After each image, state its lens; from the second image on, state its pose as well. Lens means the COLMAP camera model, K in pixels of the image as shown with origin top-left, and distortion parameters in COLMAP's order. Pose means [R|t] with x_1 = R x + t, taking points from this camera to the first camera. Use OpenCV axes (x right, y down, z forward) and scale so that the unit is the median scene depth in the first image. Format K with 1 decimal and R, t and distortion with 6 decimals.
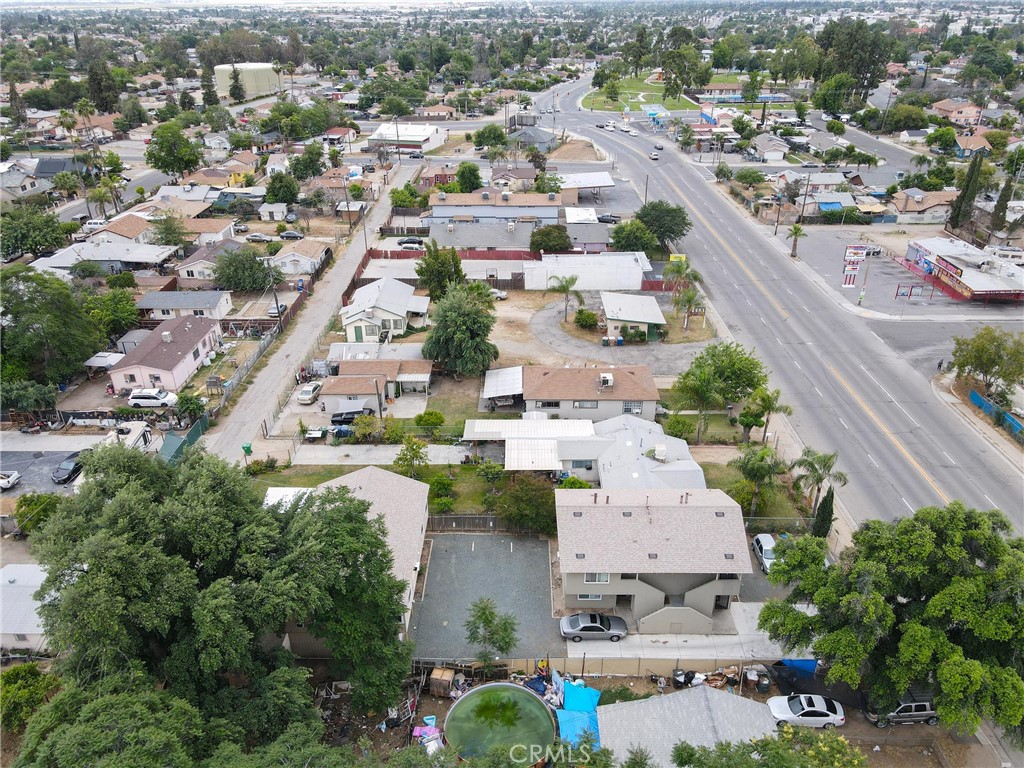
lens RADIAL K [[745.5, 0, 513.1], [0, 745.5, 391.7], [0, 0, 1]] dist [0.020308, 0.006510]
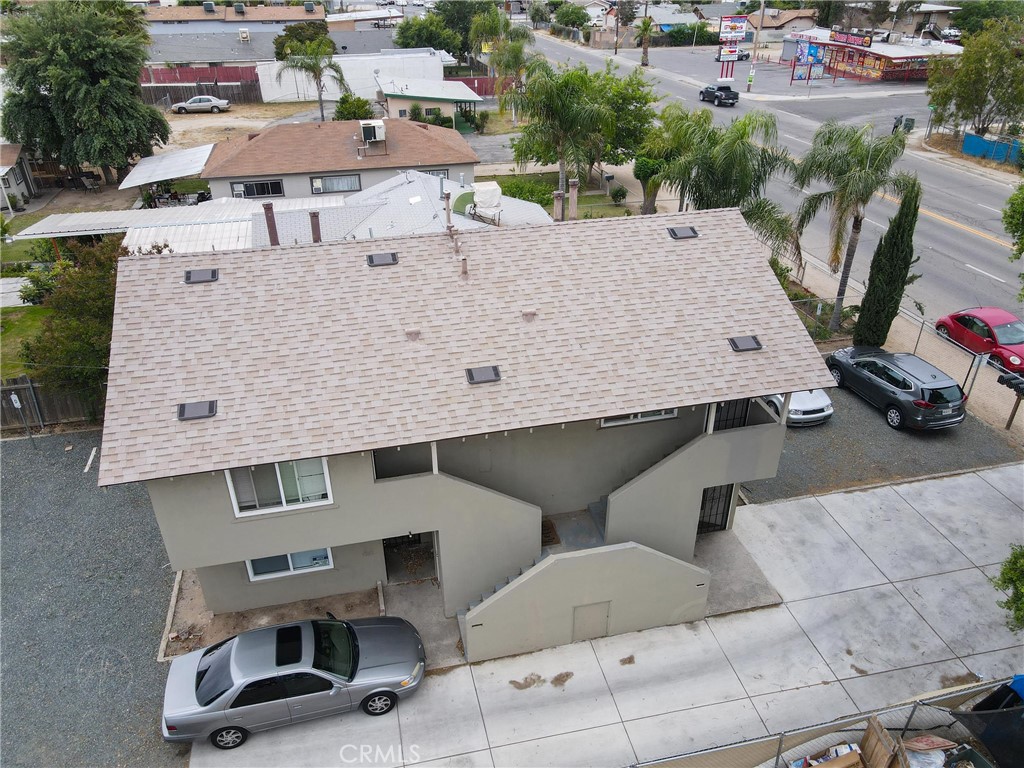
lens RADIAL K [[745.5, 0, 507.7], [0, 745.5, 381.8], [0, 0, 1]] dist [0.020308, 0.006510]
pose [[0.972815, -0.119232, 0.198532, 0.138598], [0.112376, 0.992624, 0.045492, 0.205687], [-0.202492, -0.021945, 0.979038, 0.717862]]
